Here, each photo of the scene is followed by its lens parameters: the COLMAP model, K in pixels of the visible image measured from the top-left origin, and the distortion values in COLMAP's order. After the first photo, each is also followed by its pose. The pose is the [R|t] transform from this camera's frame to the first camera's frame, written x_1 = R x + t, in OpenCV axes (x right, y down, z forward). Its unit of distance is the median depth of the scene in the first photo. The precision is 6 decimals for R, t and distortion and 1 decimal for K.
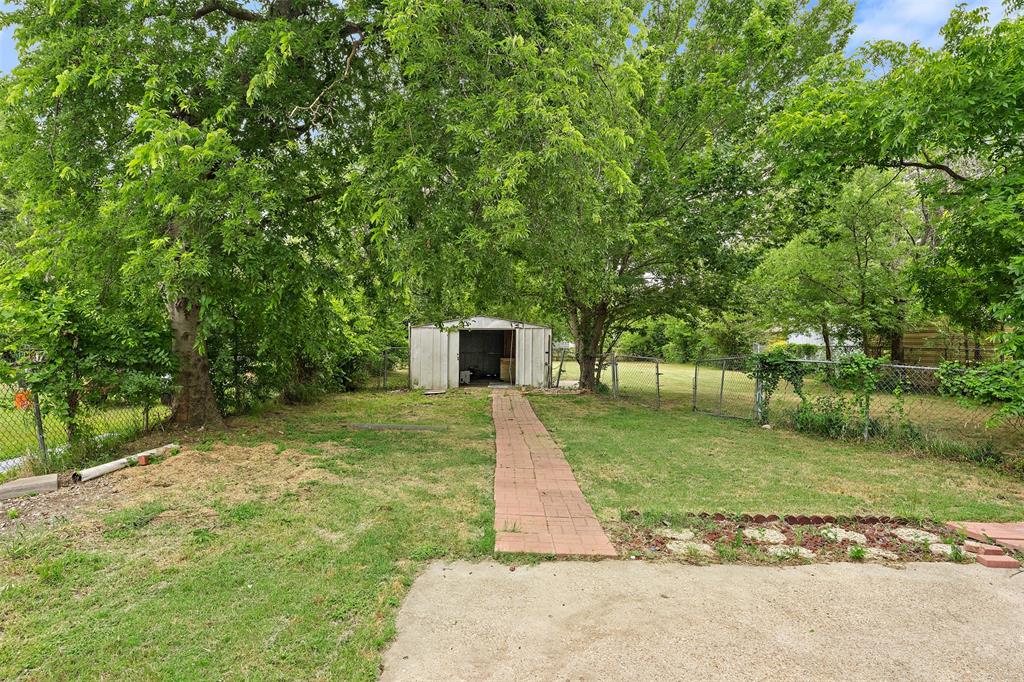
lens RADIAL K [[603.8, 0, 541.3], [0, 603.8, 338.1], [0, 0, 1]] dist [0.000686, -0.000210]
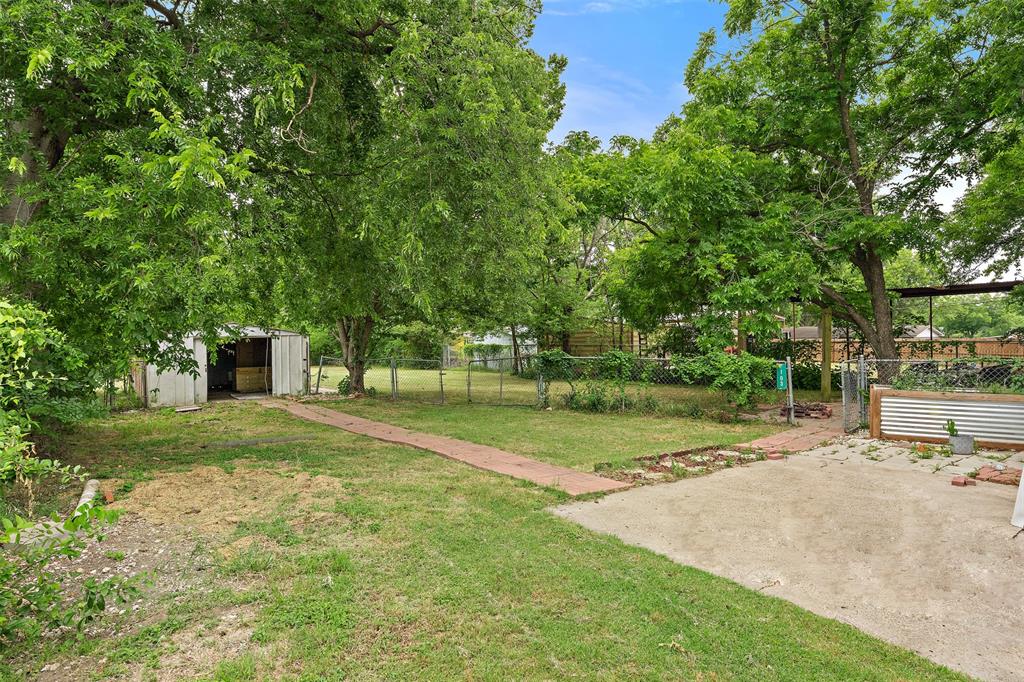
lens RADIAL K [[603.8, 0, 537.0], [0, 603.8, 338.3], [0, 0, 1]] dist [0.000686, -0.000210]
pose [[0.817213, -0.019926, 0.575991, -0.251998], [0.020807, 0.999771, 0.005065, -0.008275], [-0.575960, 0.007846, 0.817440, -0.035226]]
